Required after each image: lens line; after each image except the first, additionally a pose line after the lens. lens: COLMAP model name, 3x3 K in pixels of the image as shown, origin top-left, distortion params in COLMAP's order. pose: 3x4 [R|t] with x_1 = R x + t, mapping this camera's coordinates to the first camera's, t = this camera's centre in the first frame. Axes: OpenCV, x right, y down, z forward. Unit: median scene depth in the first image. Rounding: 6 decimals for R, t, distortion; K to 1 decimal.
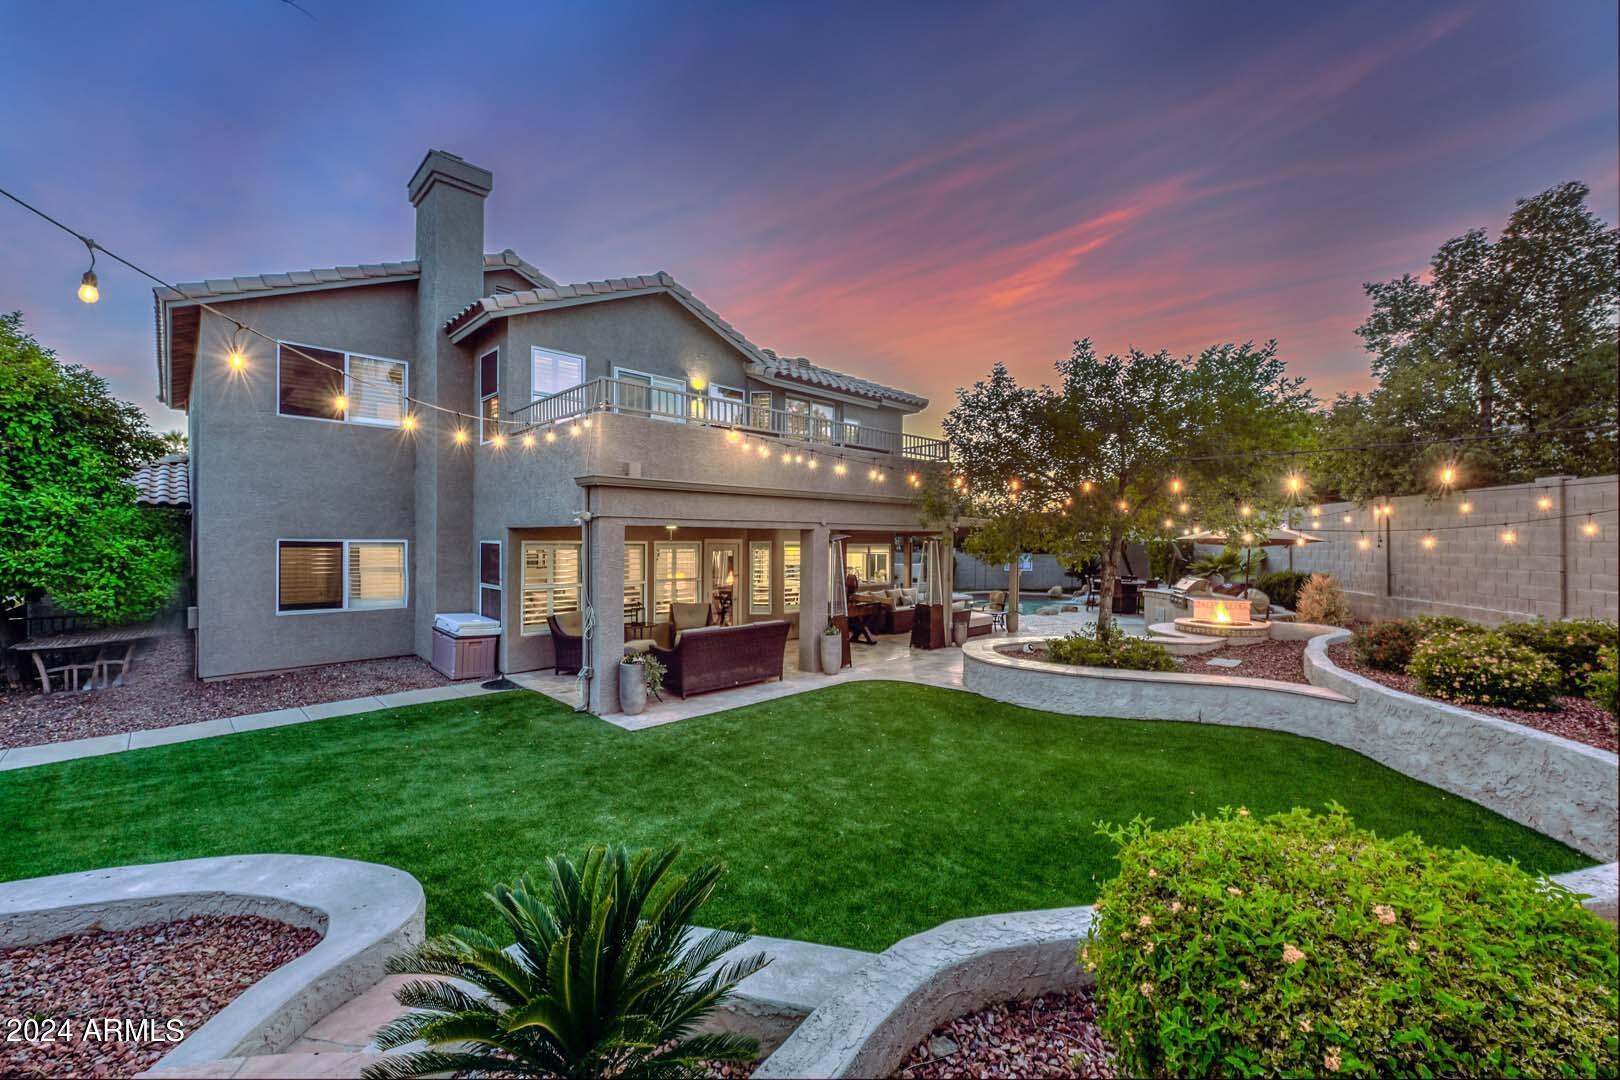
lens RADIAL K [[674.9, 0, 810.0], [0, 674.9, 540.0], [0, 0, 1]] dist [-0.000416, -0.000461]
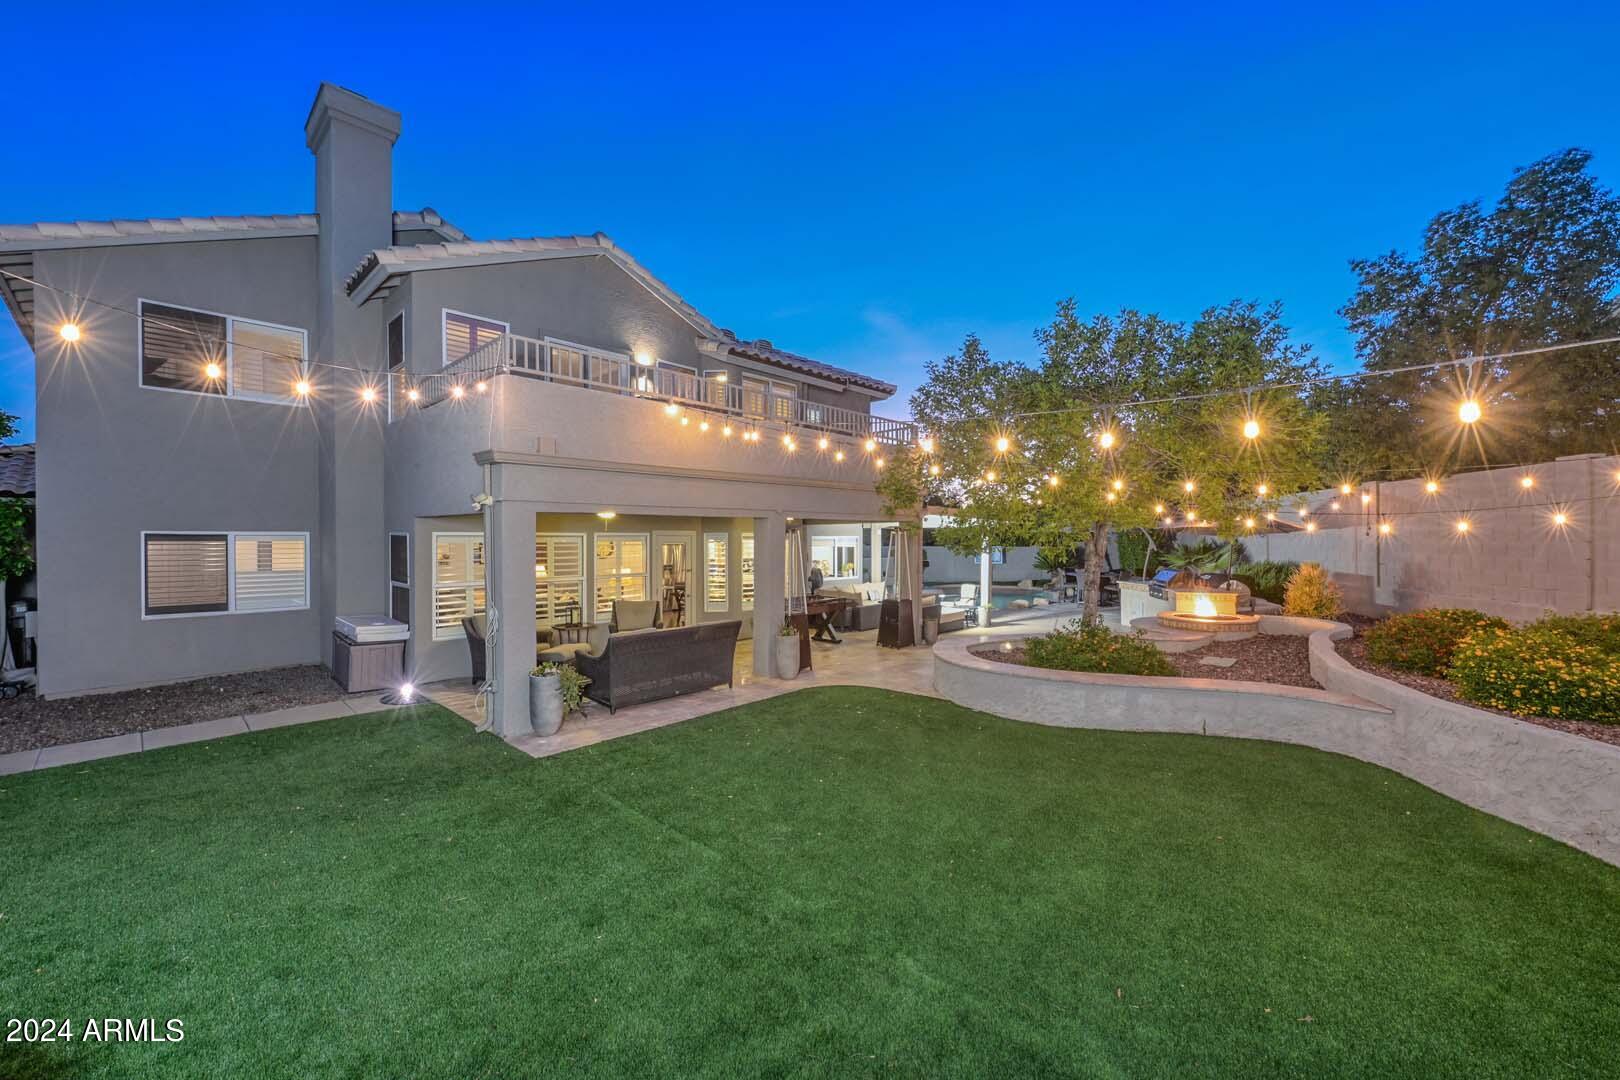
lens RADIAL K [[627.4, 0, 814.1], [0, 627.4, 541.9], [0, 0, 1]] dist [0.002393, 0.000129]
pose [[0.999327, -0.005786, 0.036216, 0.038415], [0.005526, 0.999958, 0.007276, 0.010742], [-0.036257, -0.007071, 0.999317, 0.171768]]
